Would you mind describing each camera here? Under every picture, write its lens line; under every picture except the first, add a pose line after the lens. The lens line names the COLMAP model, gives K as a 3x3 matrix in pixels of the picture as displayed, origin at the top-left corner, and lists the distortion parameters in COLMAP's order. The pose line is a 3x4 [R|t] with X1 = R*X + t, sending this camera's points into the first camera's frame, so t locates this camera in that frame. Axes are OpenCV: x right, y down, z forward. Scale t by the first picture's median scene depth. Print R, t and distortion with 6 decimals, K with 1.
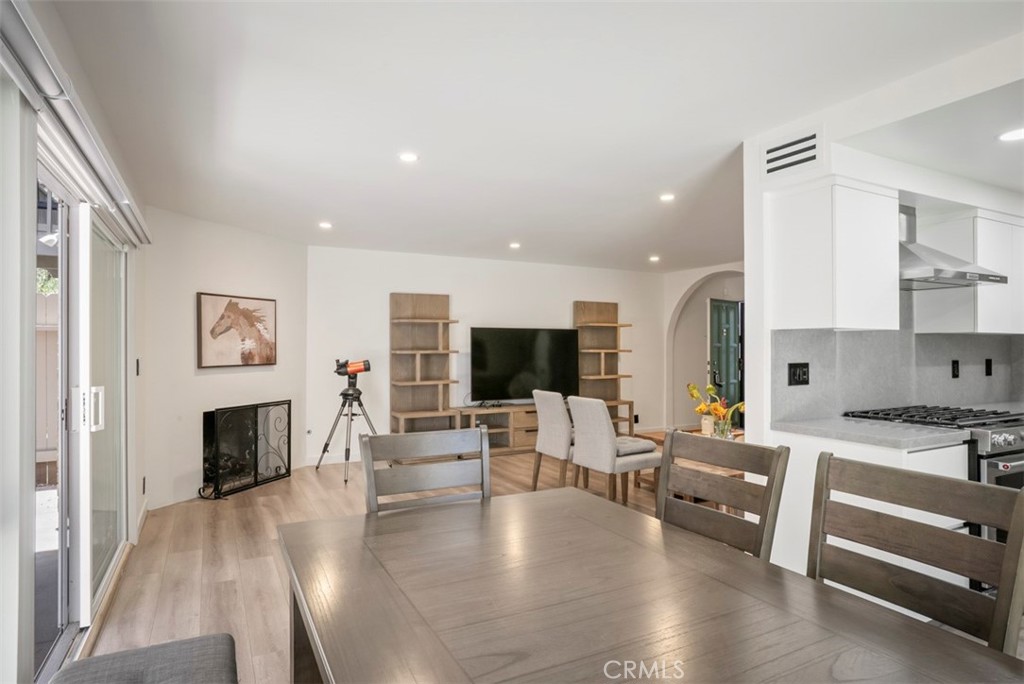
lens RADIAL K [[573.1, 0, 511.5], [0, 573.1, 346.2], [0, 0, 1]] dist [-0.011789, 0.002148]
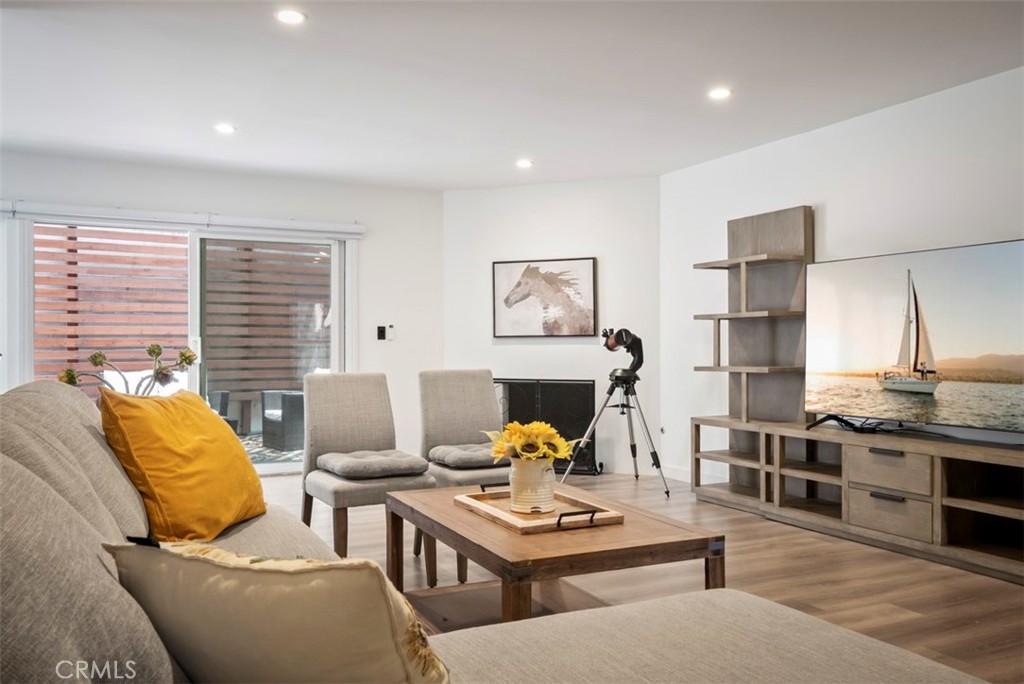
lens RADIAL K [[849.5, 0, 521.0], [0, 849.5, 344.3], [0, 0, 1]] dist [0.084061, 0.013525]
pose [[0.005603, 0.002435, -0.999981, 0.606298], [0.005935, 0.999979, 0.002468, 0.030177], [0.999967, -0.005949, 0.005588, 0.667759]]
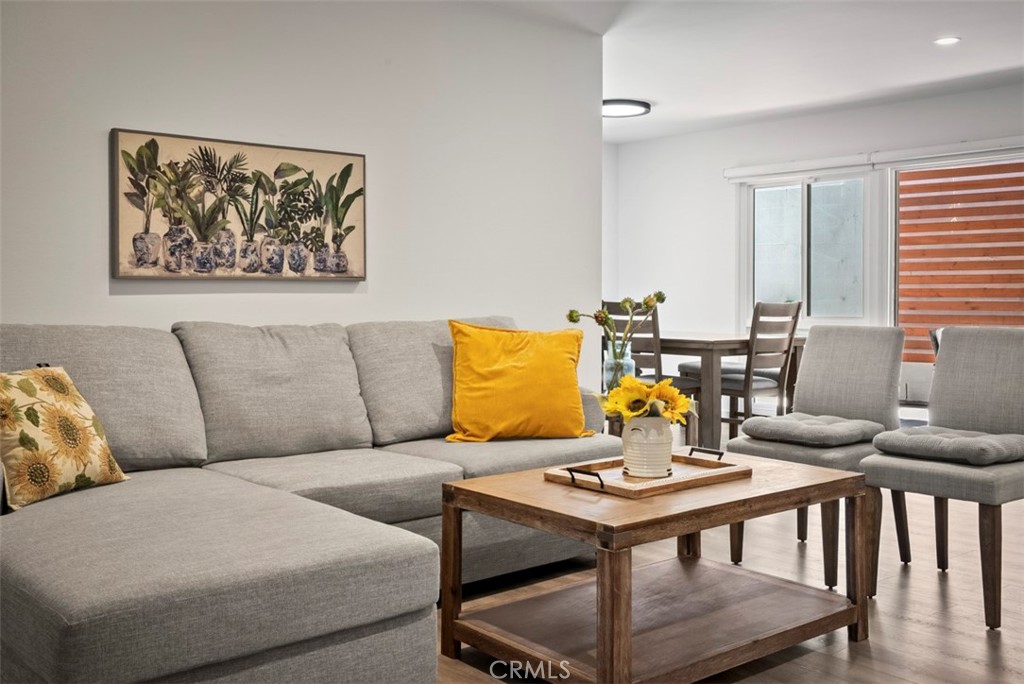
lens RADIAL K [[966.5, 0, 521.3], [0, 966.5, 336.4], [0, 0, 1]] dist [0.112599, 0.000000]
pose [[-0.975140, 0.008449, -0.221428, 0.340427], [-0.001454, 0.999007, 0.044522, 0.031646], [0.221584, 0.043737, -0.974160, 1.060849]]
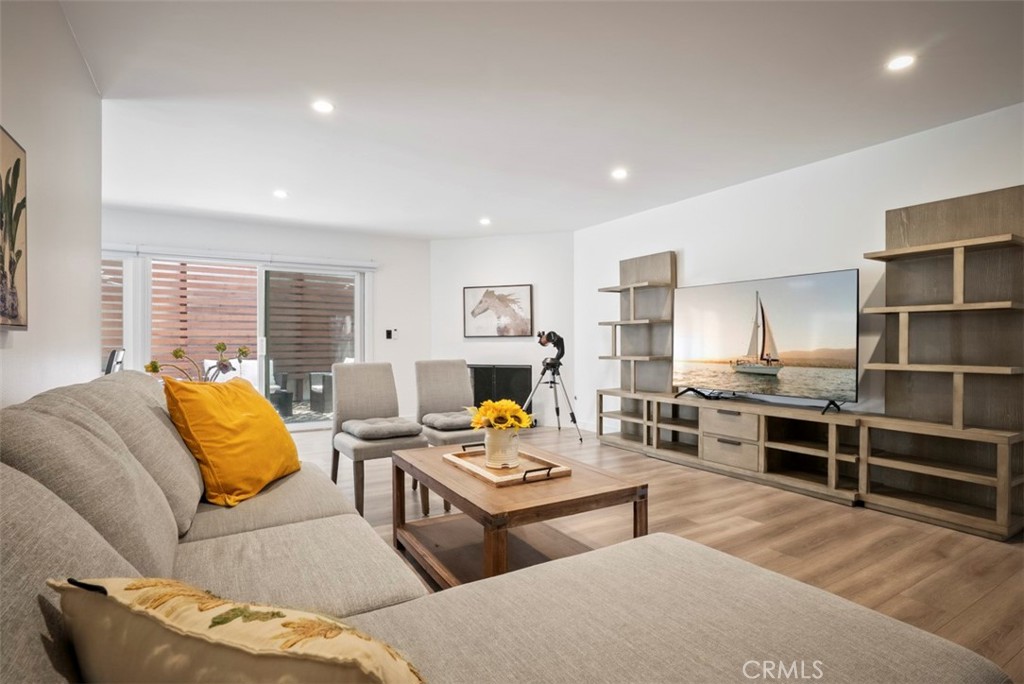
lens RADIAL K [[518.0, 0, 519.6], [0, 518.0, 343.0], [0, 0, 1]] dist [-0.013408, 0.001478]
pose [[0.088815, 0.005030, -0.996035, 0.533486], [0.007845, 0.999953, 0.005750, 0.030031], [0.996017, -0.008324, 0.088771, 0.657756]]
